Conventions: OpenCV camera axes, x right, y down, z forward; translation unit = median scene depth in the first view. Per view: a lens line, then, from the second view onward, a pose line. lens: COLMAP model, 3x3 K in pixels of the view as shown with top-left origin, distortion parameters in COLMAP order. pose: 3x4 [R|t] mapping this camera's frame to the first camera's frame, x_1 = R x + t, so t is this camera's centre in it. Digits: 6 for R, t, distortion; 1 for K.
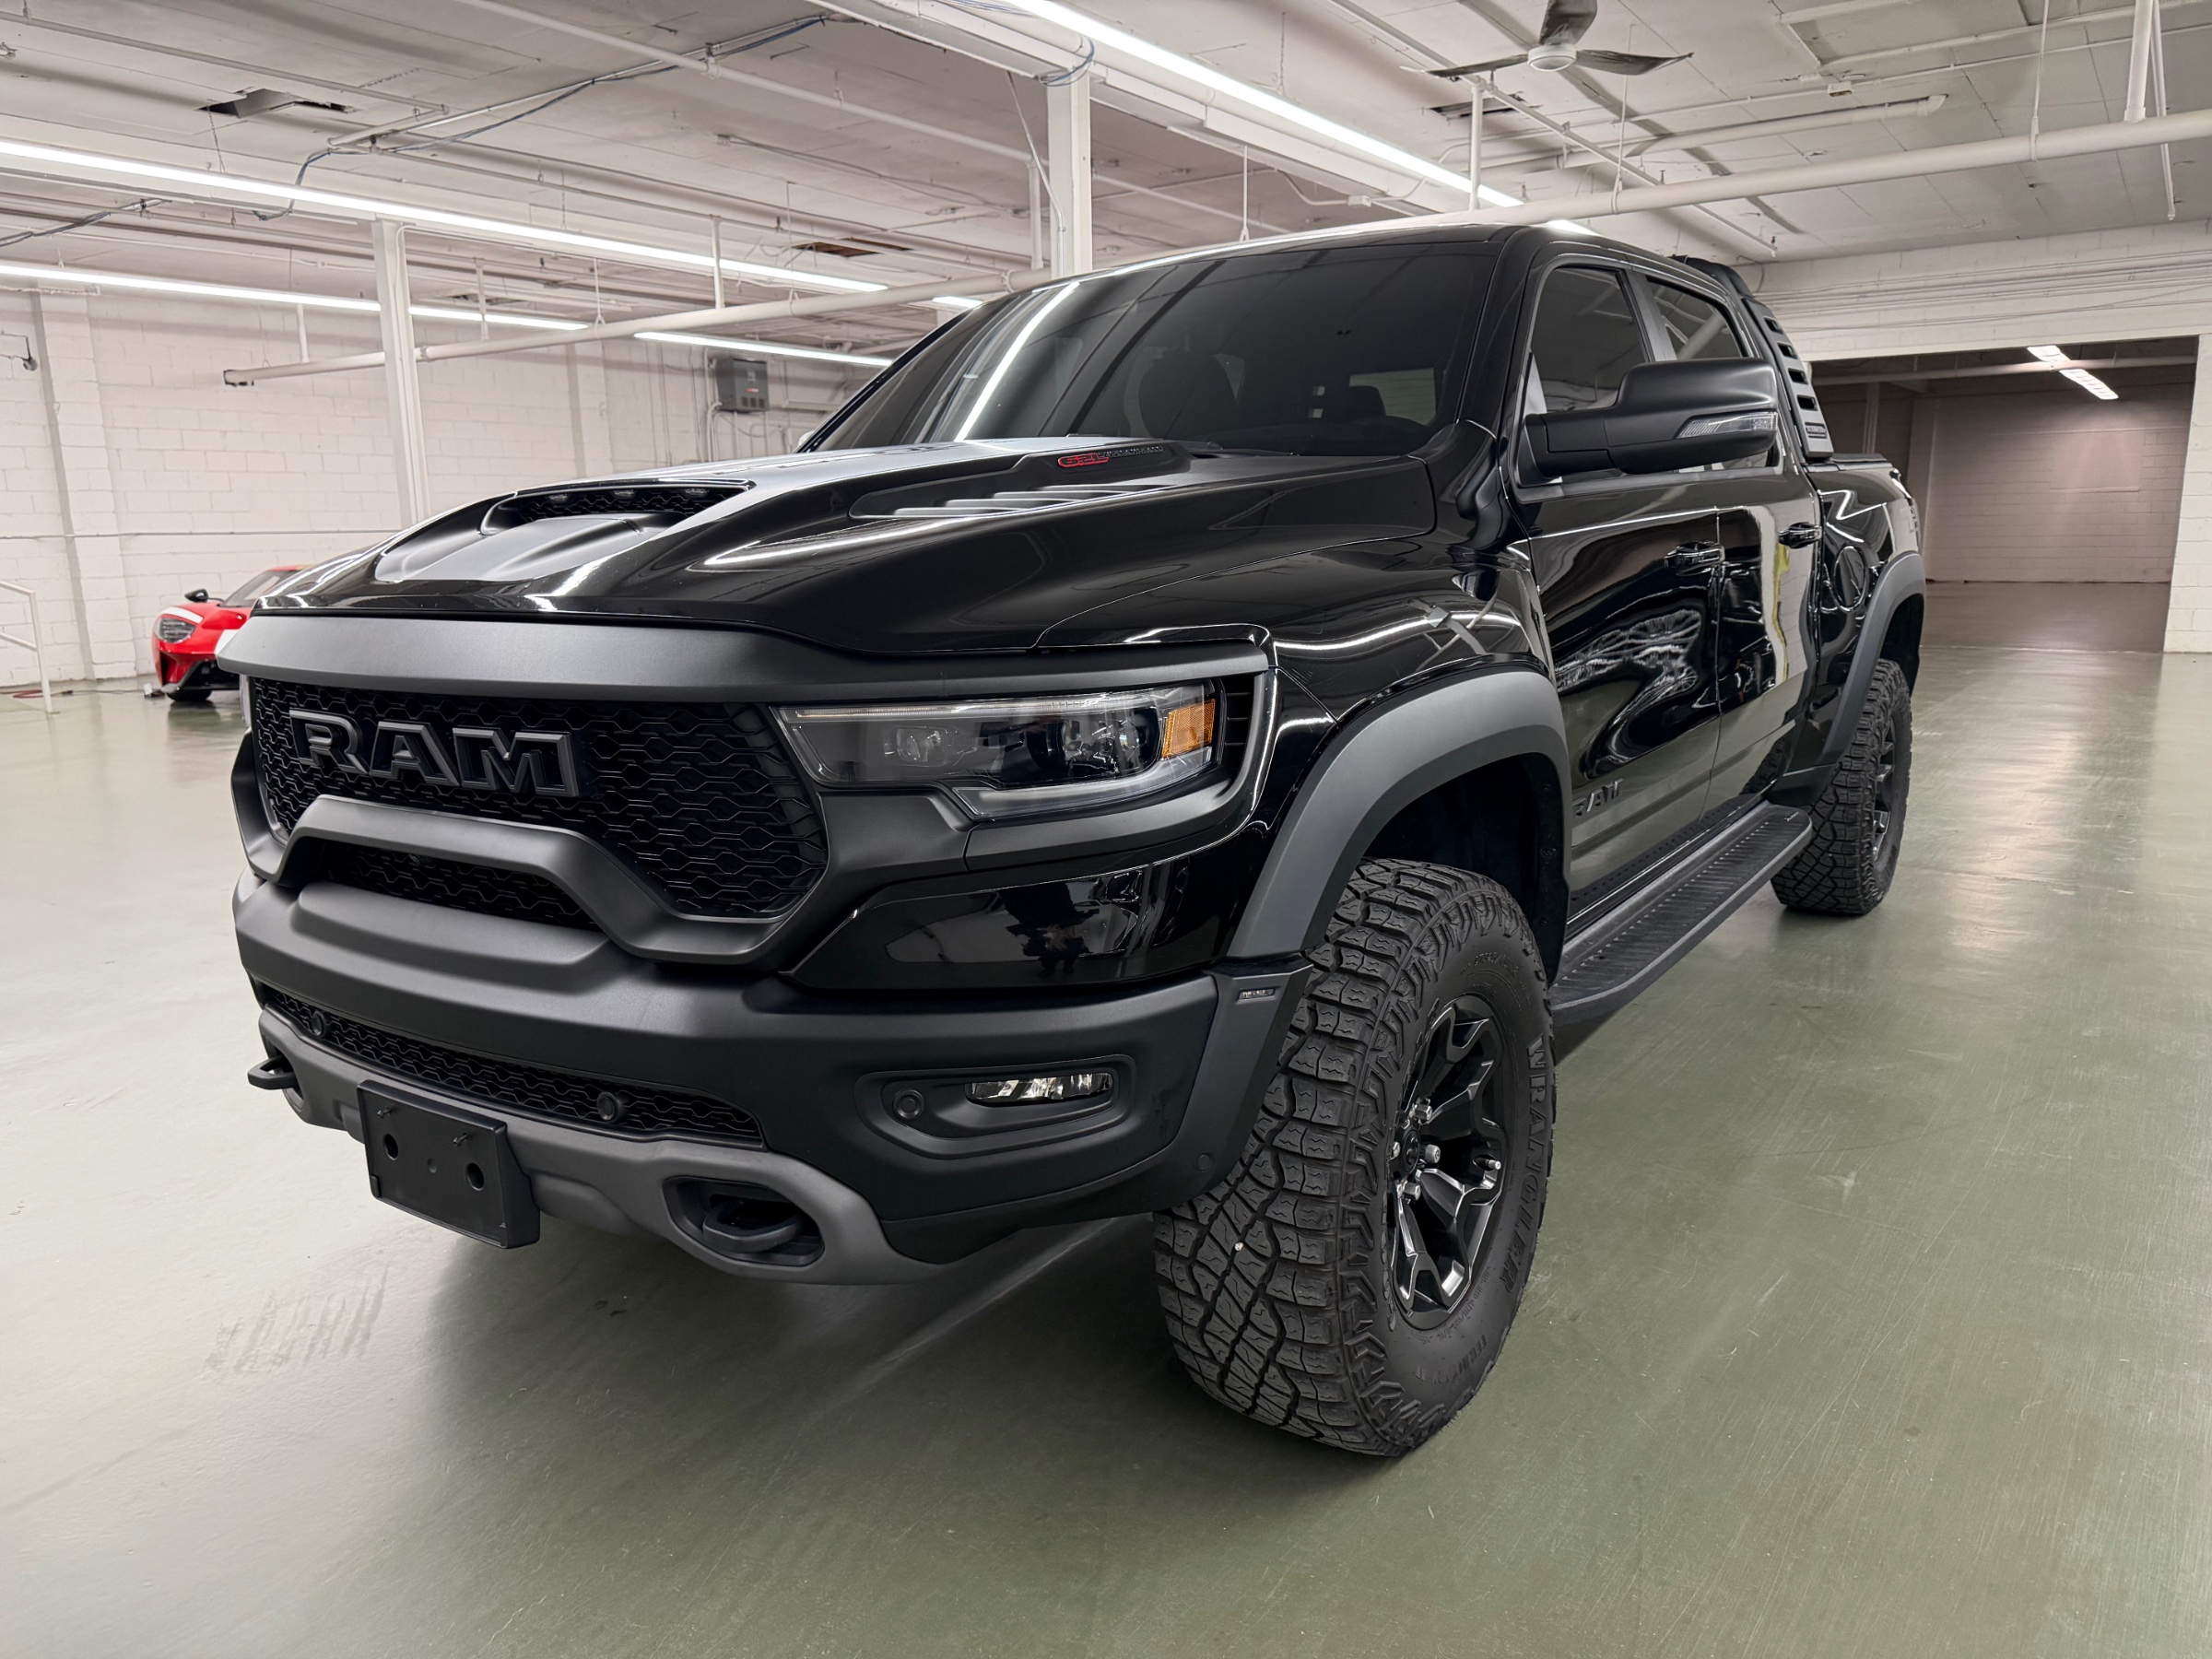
lens RADIAL K [[1590.2, 0, 1106.0], [0, 1590.2, 829.5], [0, 0, 1]] dist [0.026170, -0.001731]
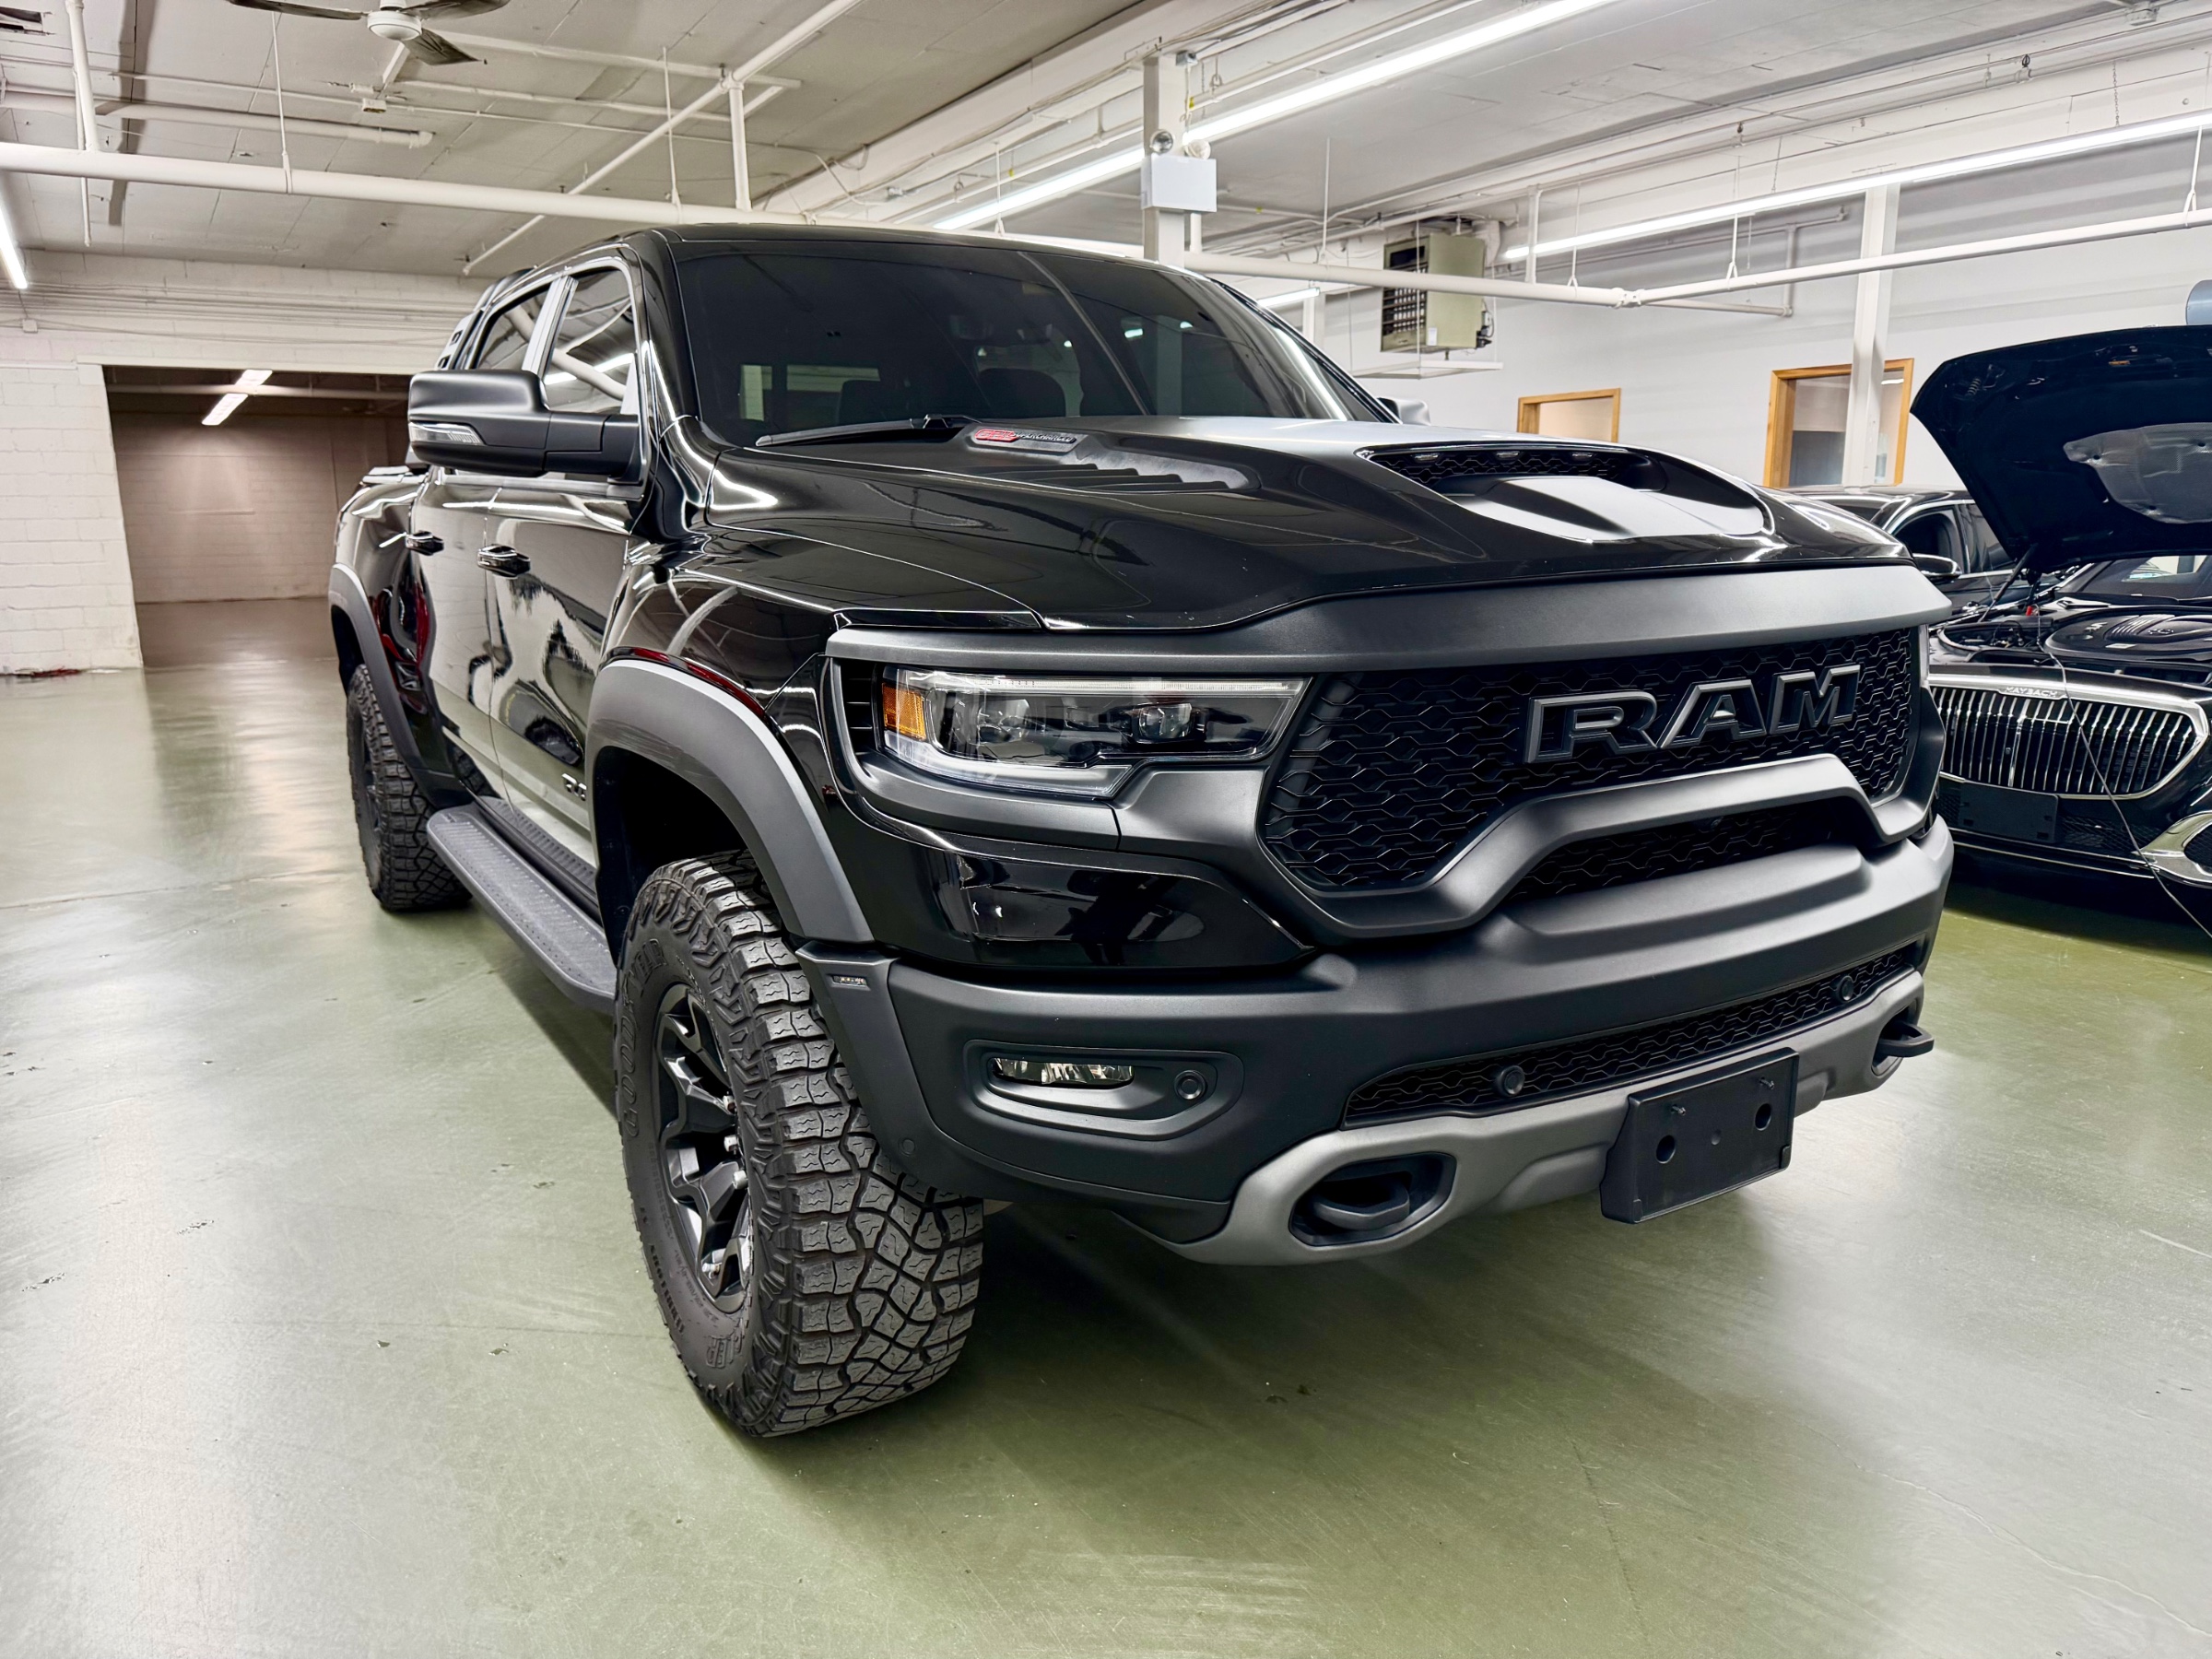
lens RADIAL K [[1557.0, 0, 1106.0], [0, 1557.0, 829.5], [0, 0, 1]] dist [0.060053, -0.051244]
pose [[0.420044, -0.171279, 0.891194, -1.394159], [0.181941, 0.977983, 0.102206, -0.138164], [-0.889078, 0.119213, 0.441959, 0.884863]]
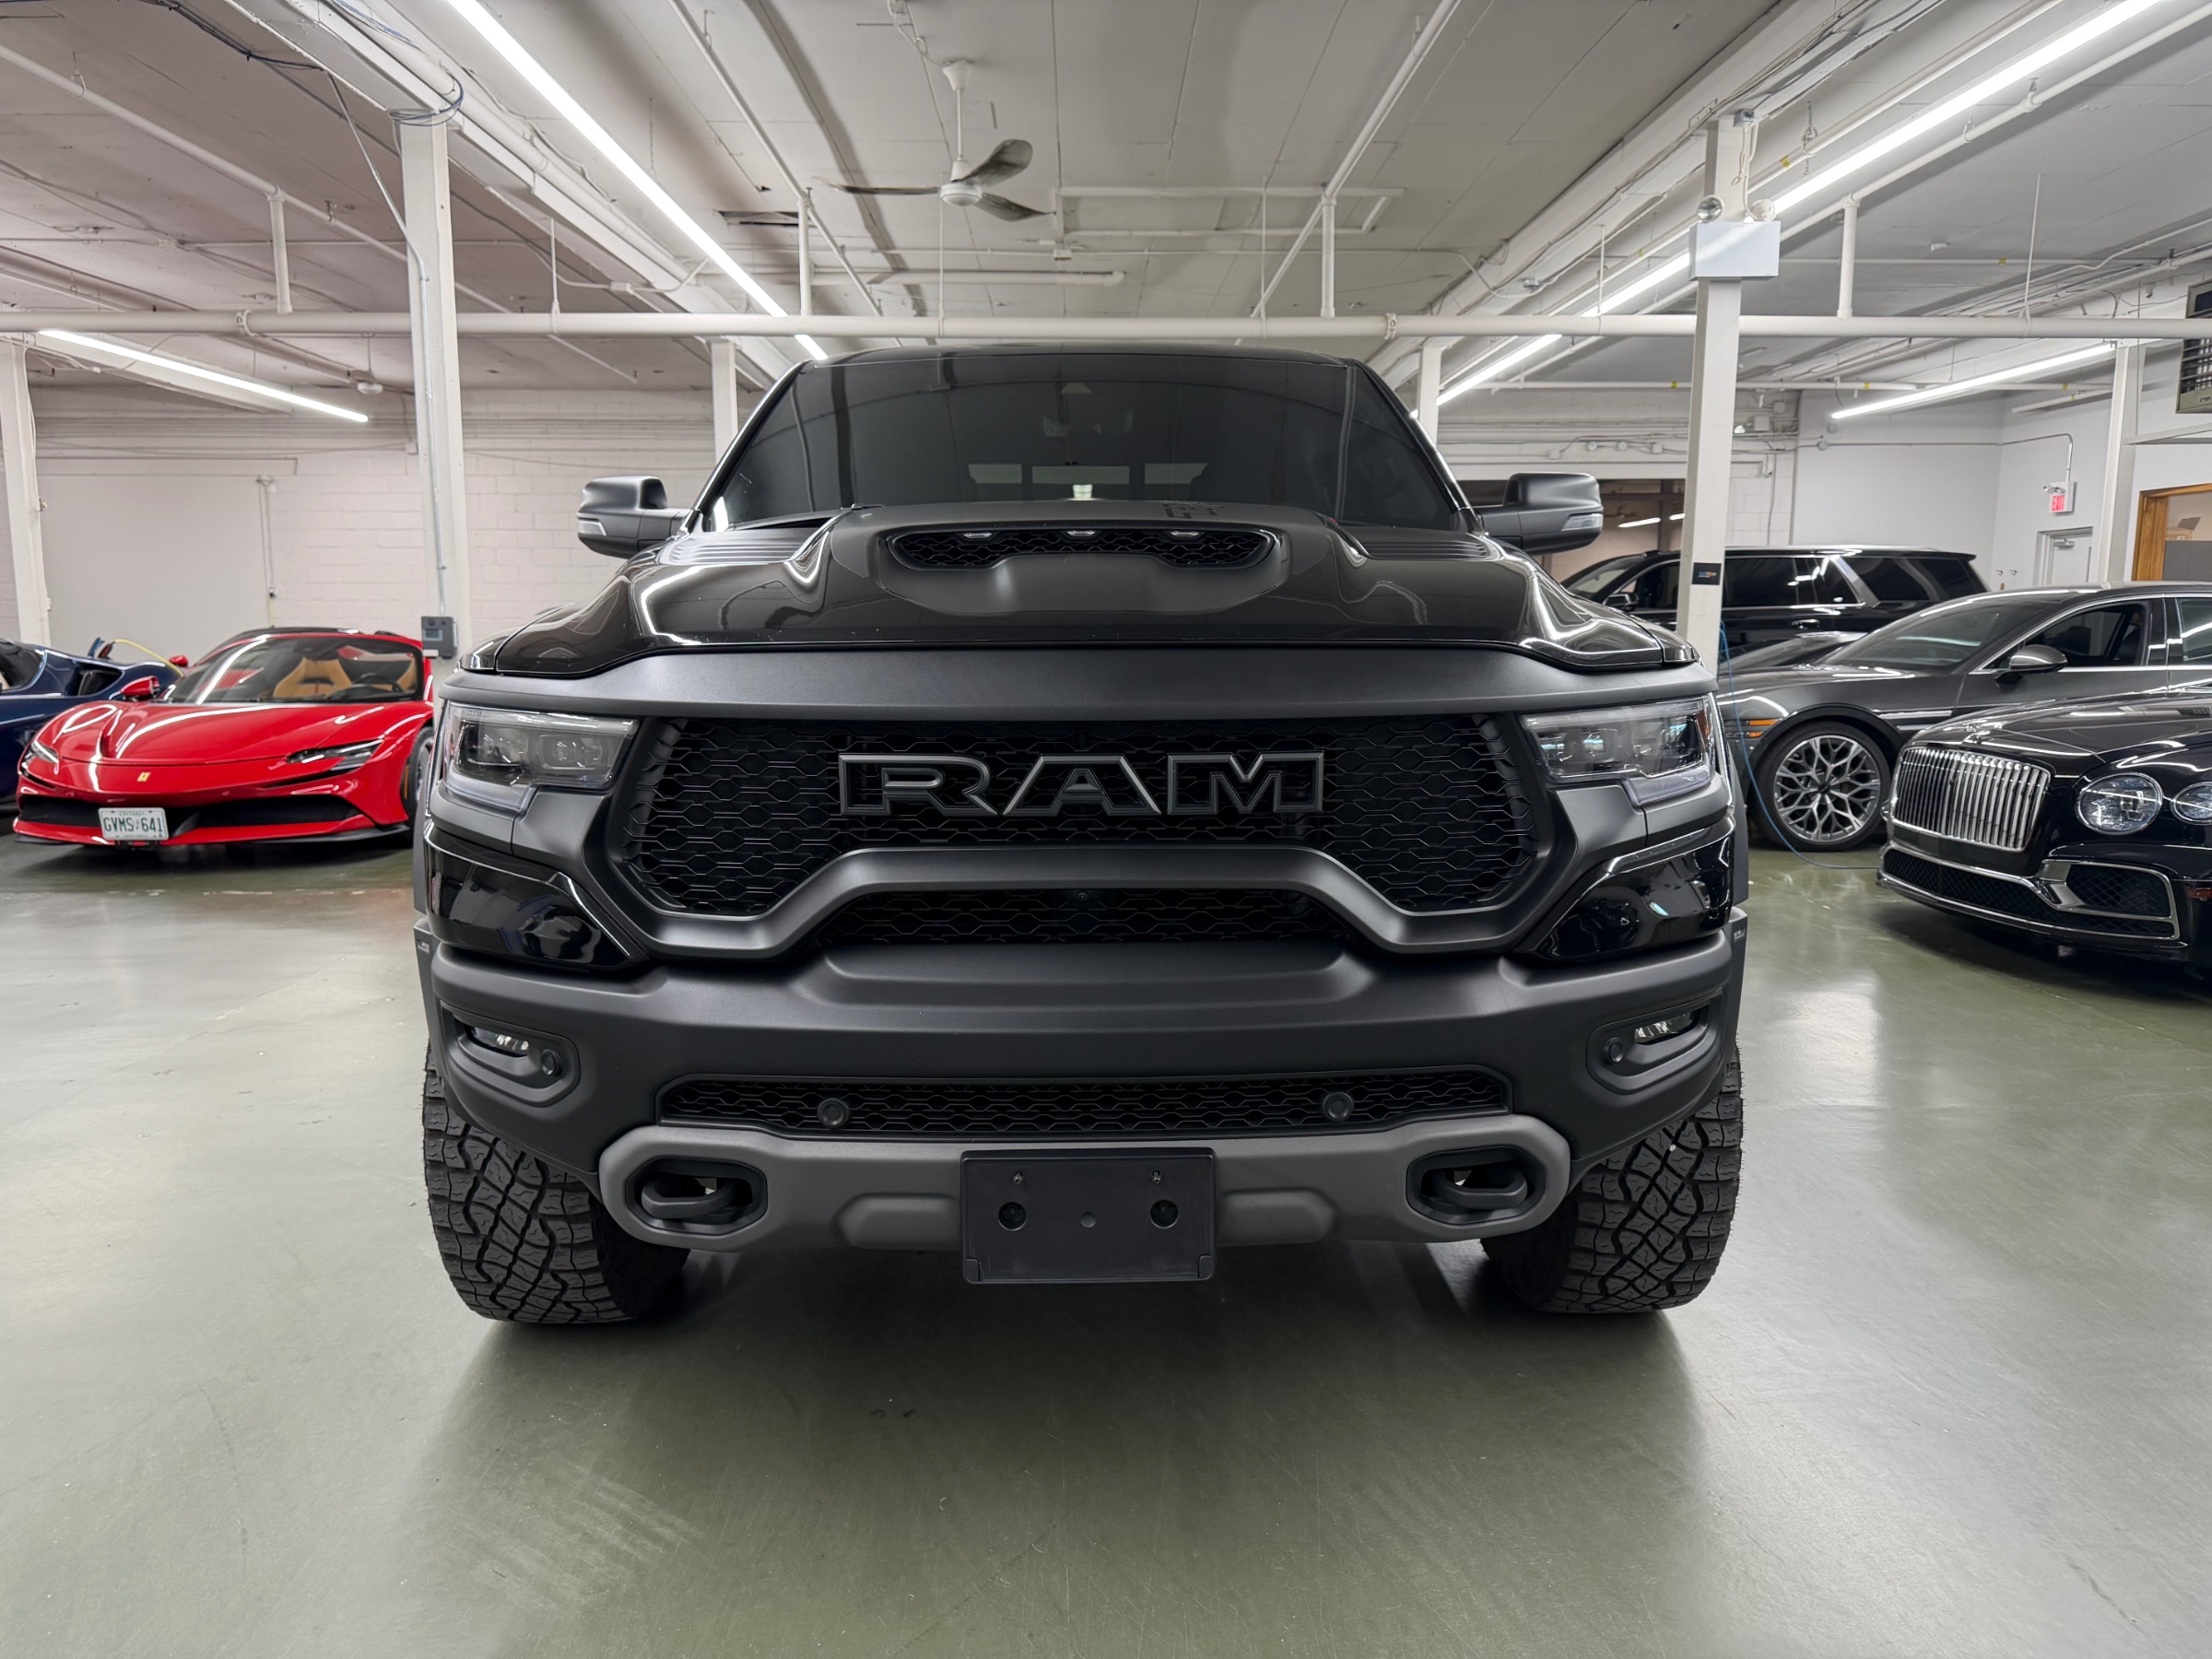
lens RADIAL K [[1586.6, 0, 1113.3], [0, 1586.6, 830.3], [0, 0, 1]] dist [0.051745, -0.037801]
pose [[0.818809, -0.062849, 0.570616, -0.933761], [0.097435, 0.994782, -0.030247, 0.009493], [-0.565737, 0.080364, 0.820660, 0.192784]]
